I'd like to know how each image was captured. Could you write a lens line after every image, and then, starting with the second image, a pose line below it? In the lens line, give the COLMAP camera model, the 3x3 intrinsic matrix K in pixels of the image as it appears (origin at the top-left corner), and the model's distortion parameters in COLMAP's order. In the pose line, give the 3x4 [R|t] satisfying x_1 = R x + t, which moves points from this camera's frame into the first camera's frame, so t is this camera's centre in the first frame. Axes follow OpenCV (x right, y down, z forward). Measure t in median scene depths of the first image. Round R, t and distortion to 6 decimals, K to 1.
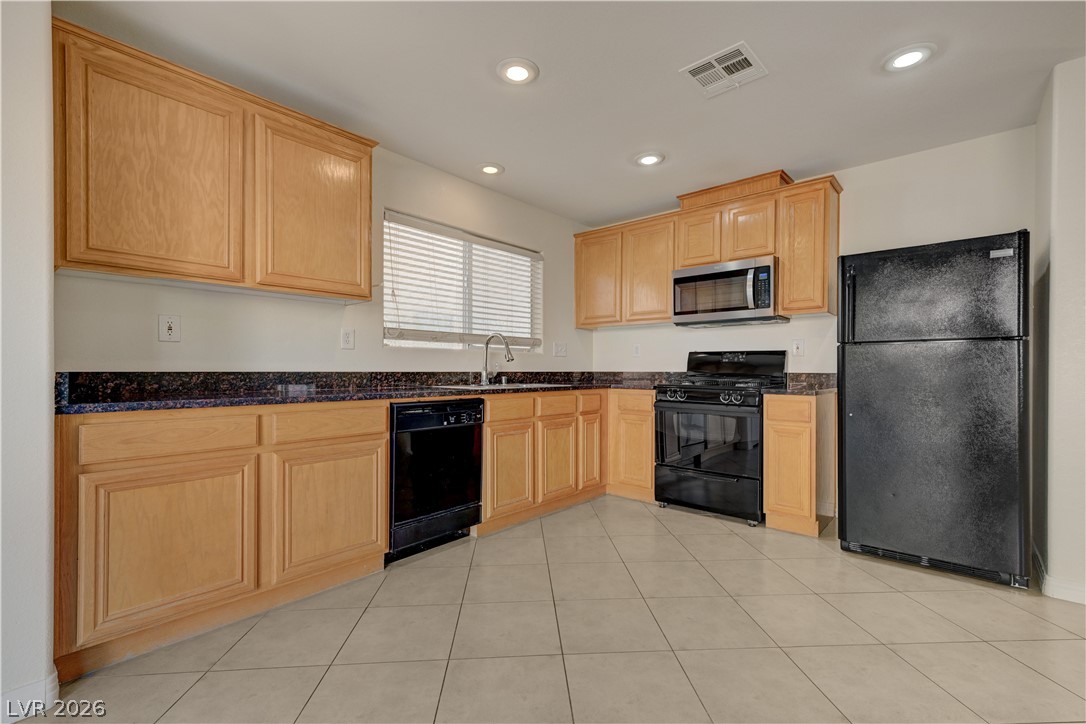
lens RADIAL K [[496.4, 0, 548.1], [0, 496.4, 368.9], [0, 0, 1]] dist [0.020360, 0.000456]
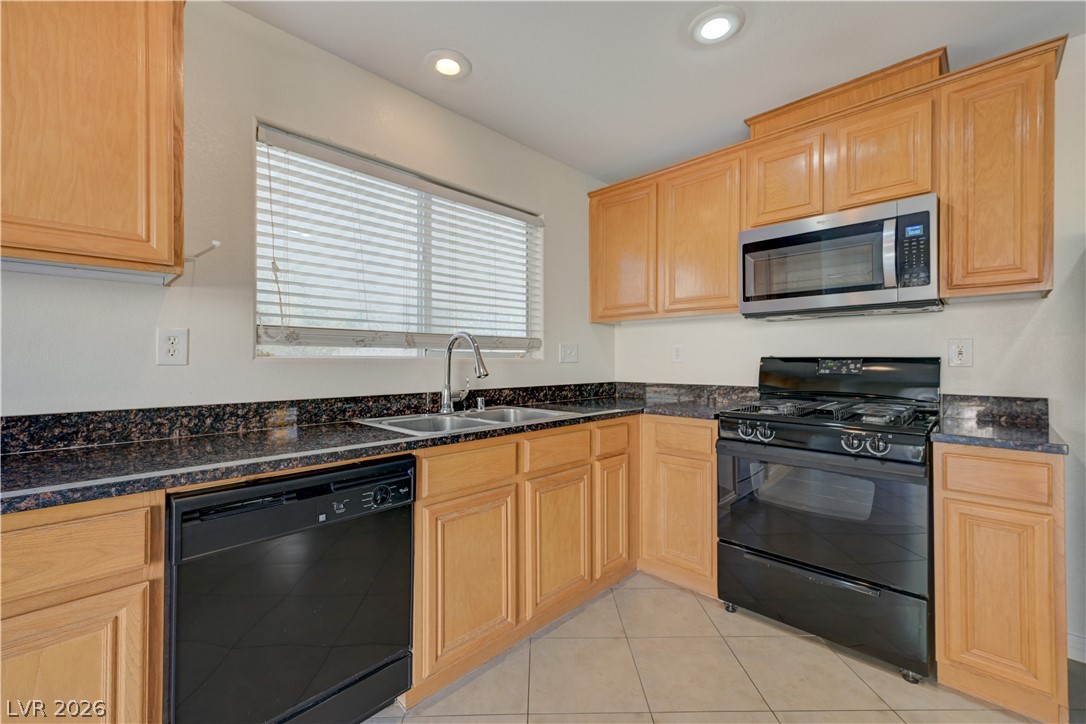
lens RADIAL K [[453.0, 0, 542.6], [0, 453.0, 357.8], [0, 0, 1]] dist [0.002959, 0.000161]
pose [[0.998194, -0.003785, -0.059955, 0.032420], [0.003612, 0.999989, -0.002994, -0.038394], [0.059965, 0.002772, 0.998197, 0.444058]]
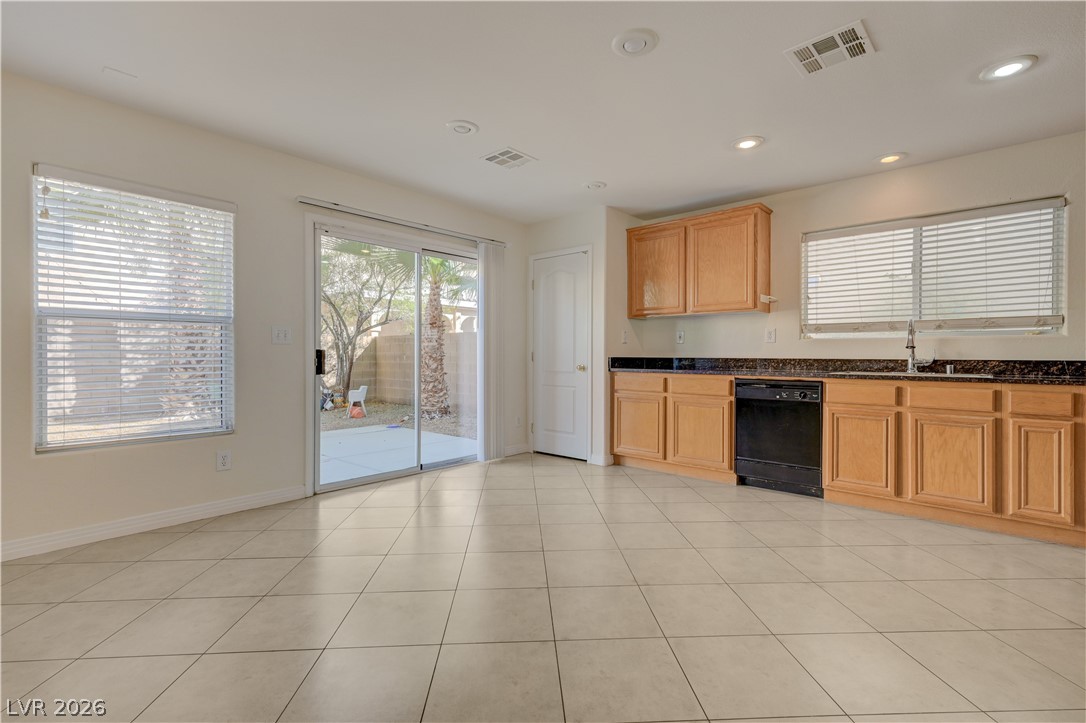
lens RADIAL K [[496.4, 0, 552.0], [0, 496.4, 354.0], [0, 0, 1]] dist [0.020360, 0.000456]
pose [[-0.020710, -0.007762, -0.999755, 0.906882], [-0.003412, 0.999965, -0.007692, 0.005404], [0.999780, 0.003252, -0.020736, 0.333880]]
